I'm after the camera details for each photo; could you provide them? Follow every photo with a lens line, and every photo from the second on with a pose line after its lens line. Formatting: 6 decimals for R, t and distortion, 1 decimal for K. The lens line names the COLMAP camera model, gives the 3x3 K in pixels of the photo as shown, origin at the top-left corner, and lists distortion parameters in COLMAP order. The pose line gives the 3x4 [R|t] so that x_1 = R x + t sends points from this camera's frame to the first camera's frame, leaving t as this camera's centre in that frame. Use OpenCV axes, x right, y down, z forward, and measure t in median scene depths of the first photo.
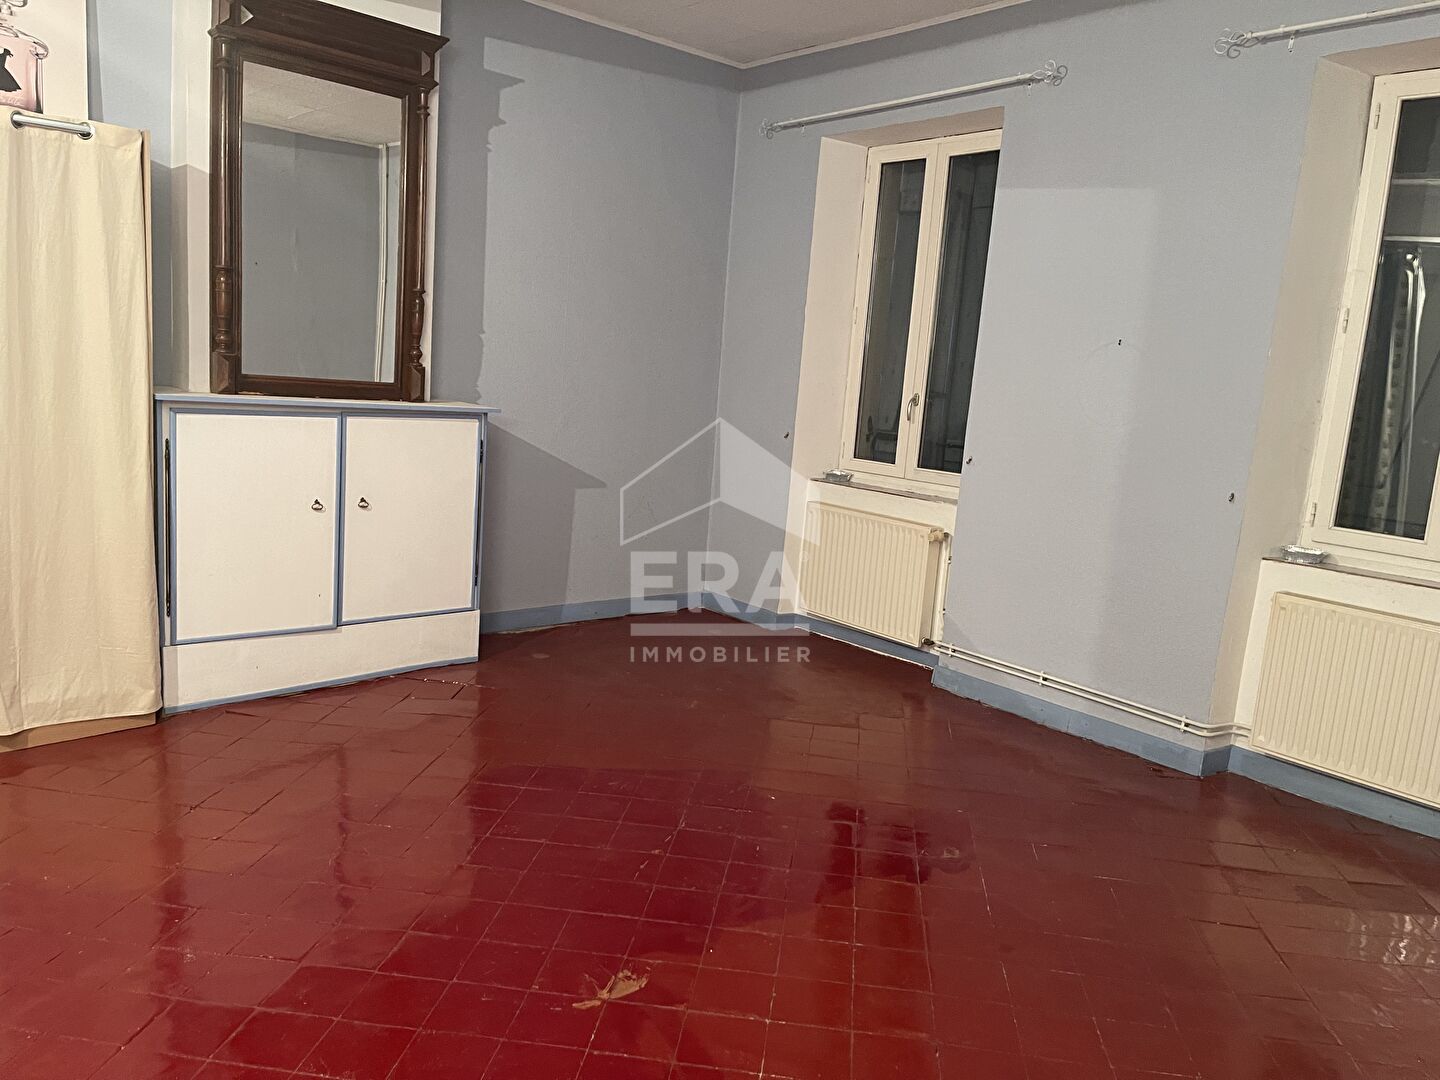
lens RADIAL K [[1076.3, 0, 723.8], [0, 1076.3, 531.6], [0, 0, 1]] dist [0.070586, -0.055658]
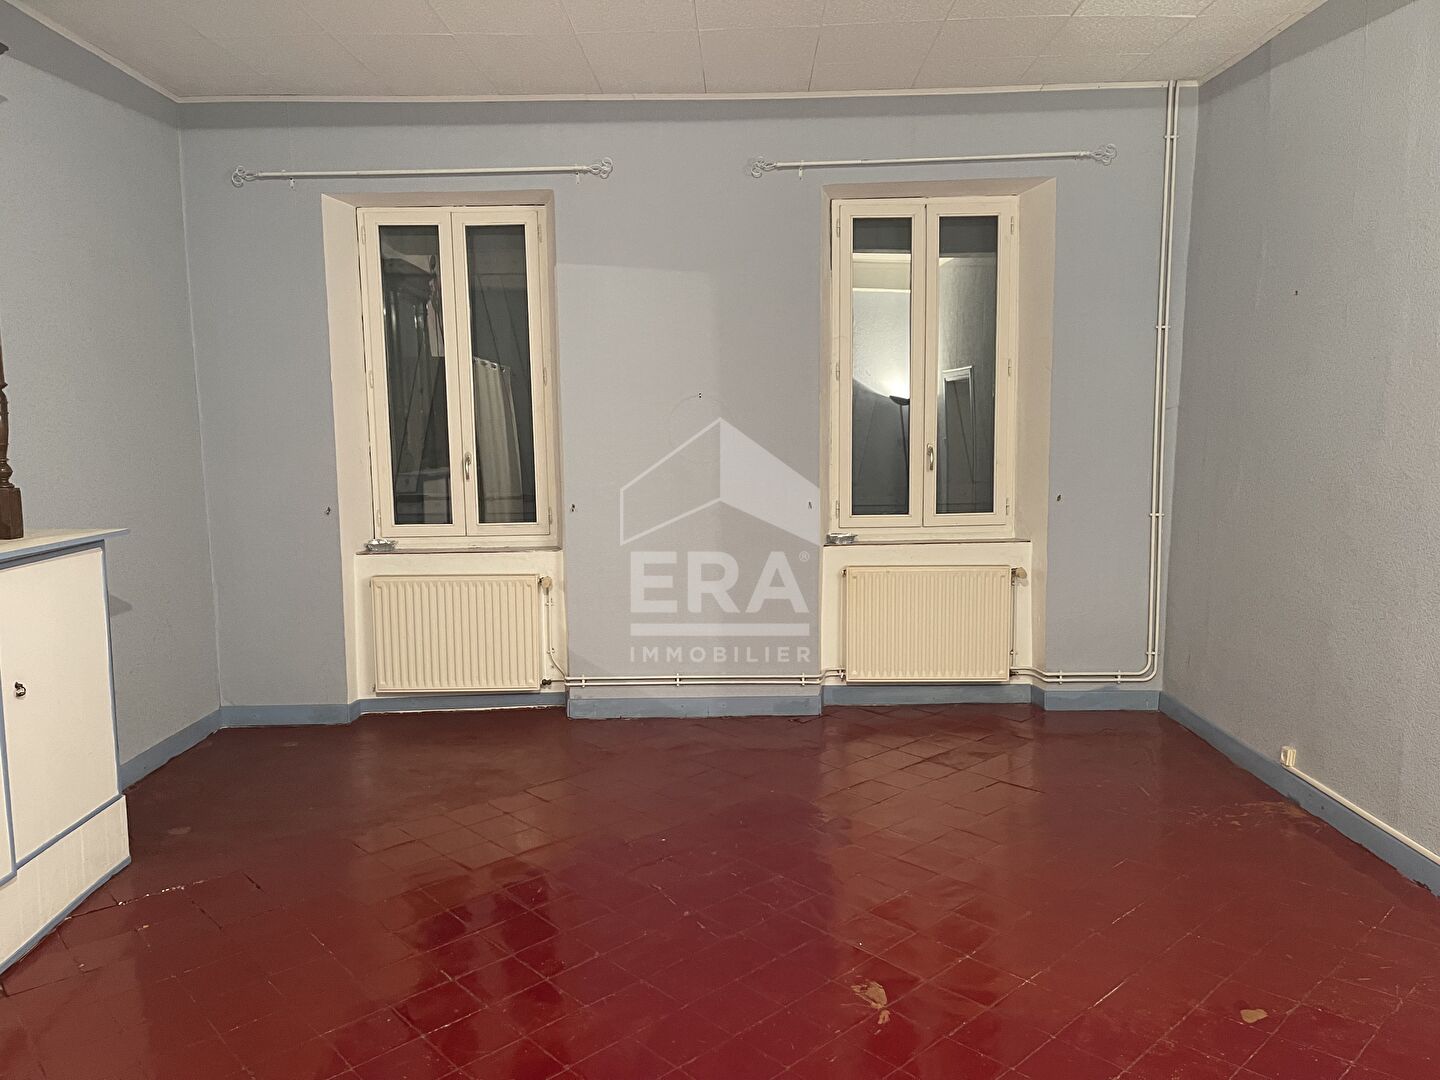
lens RADIAL K [[1076.3, 0, 723.2], [0, 1076.3, 548.2], [0, 0, 1]] dist [0.070586, -0.055658]
pose [[0.656945, -0.178213, 0.732573, -0.484784], [0.179734, 0.980666, 0.077388, -0.083519], [-0.732201, 0.080829, 0.676275, 0.149775]]
